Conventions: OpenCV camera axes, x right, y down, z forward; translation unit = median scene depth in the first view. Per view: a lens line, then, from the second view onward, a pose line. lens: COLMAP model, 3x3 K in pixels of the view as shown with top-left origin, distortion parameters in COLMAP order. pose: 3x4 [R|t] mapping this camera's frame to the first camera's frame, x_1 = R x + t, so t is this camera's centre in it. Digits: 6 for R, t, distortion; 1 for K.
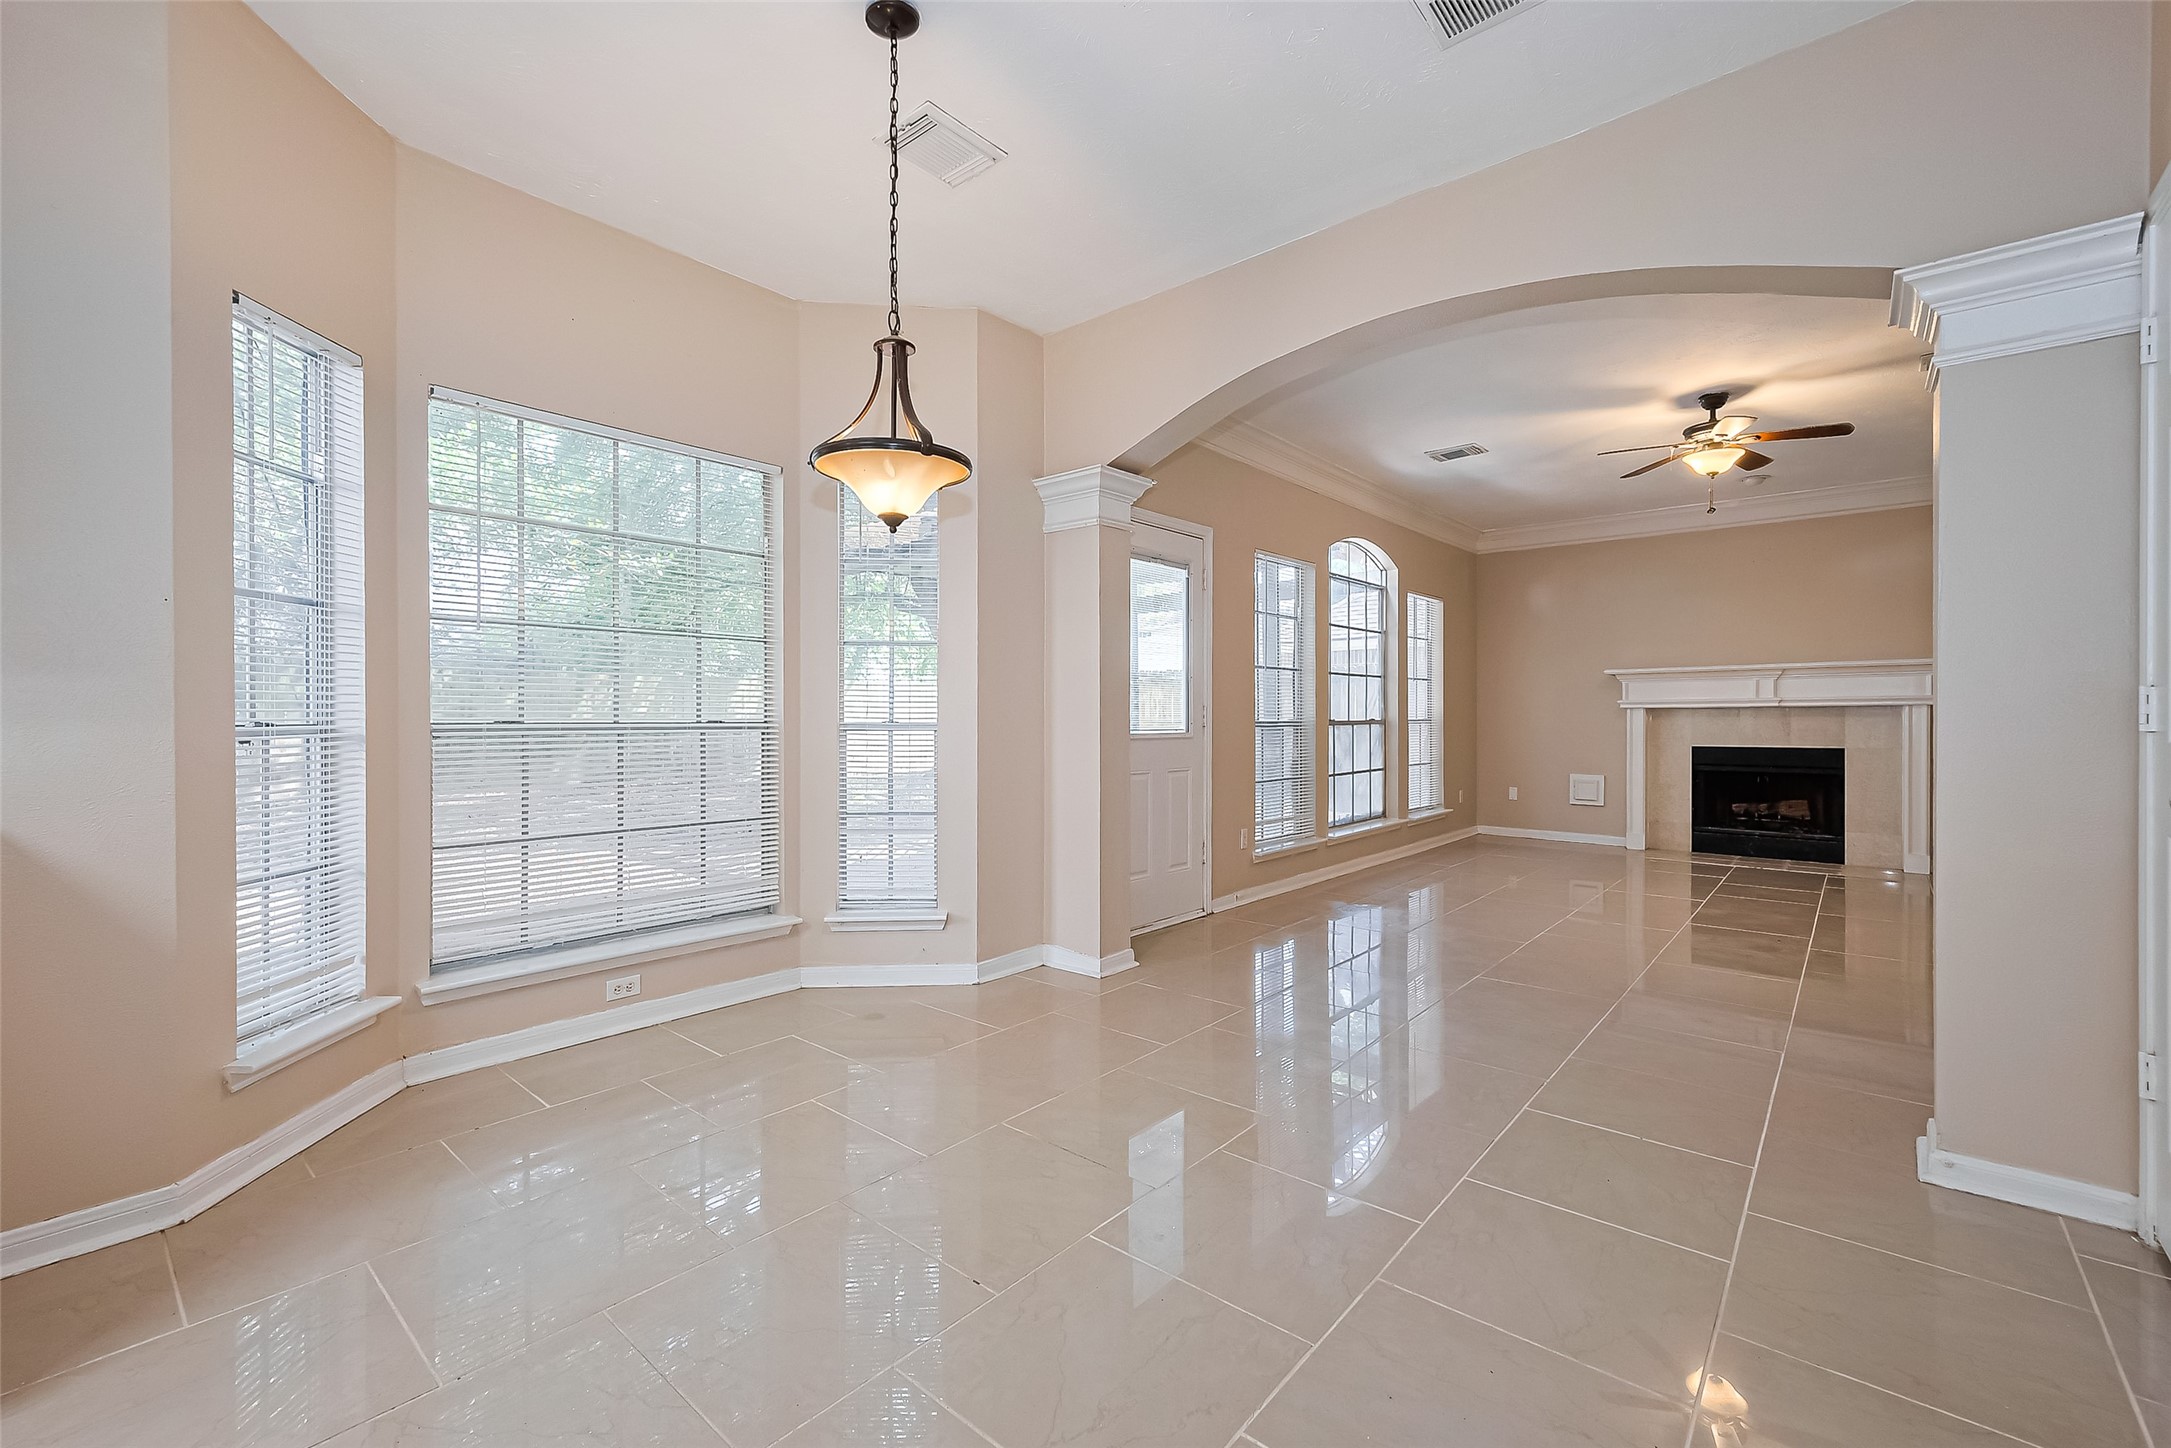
lens RADIAL K [[909.2, 0, 1048.8], [0, 909.2, 718.3], [0, 0, 1]] dist [-0.001366, -0.000282]
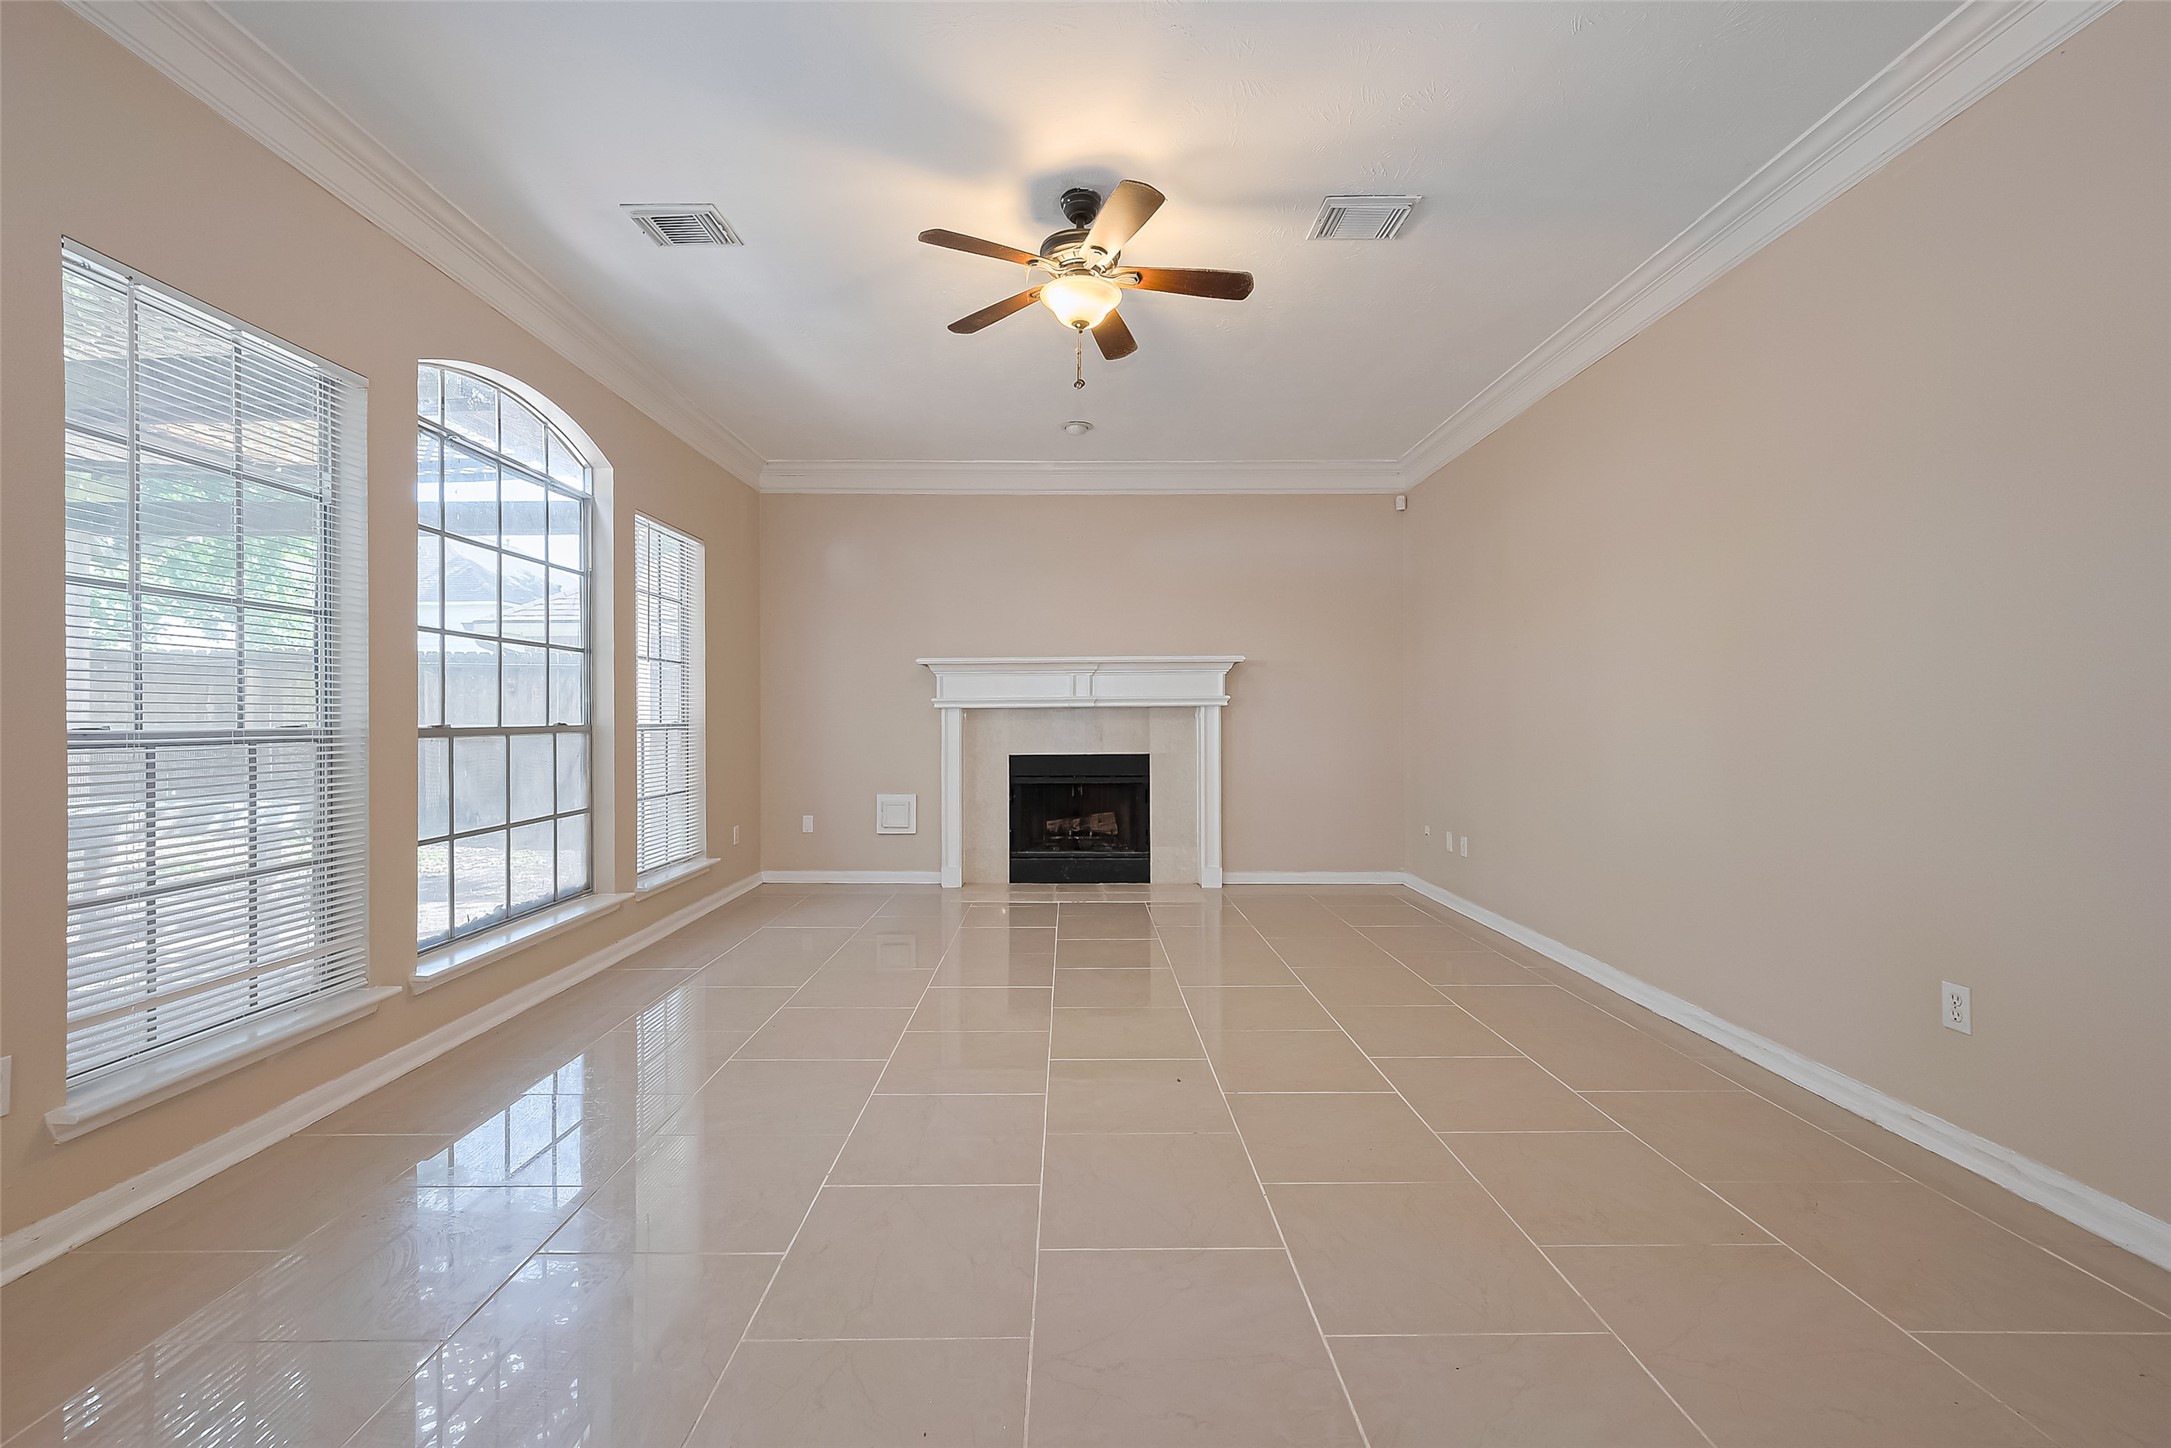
lens RADIAL K [[880.0, 0, 1091.0], [0, 880.0, 717.9], [0, 0, 1]] dist [-0.002612, -0.000183]
pose [[0.726785, -0.000953, 0.686865, 0.220217], [0.004233, 0.999986, -0.003092, 0.000181], [-0.686852, 0.005154, 0.726779, 0.379572]]
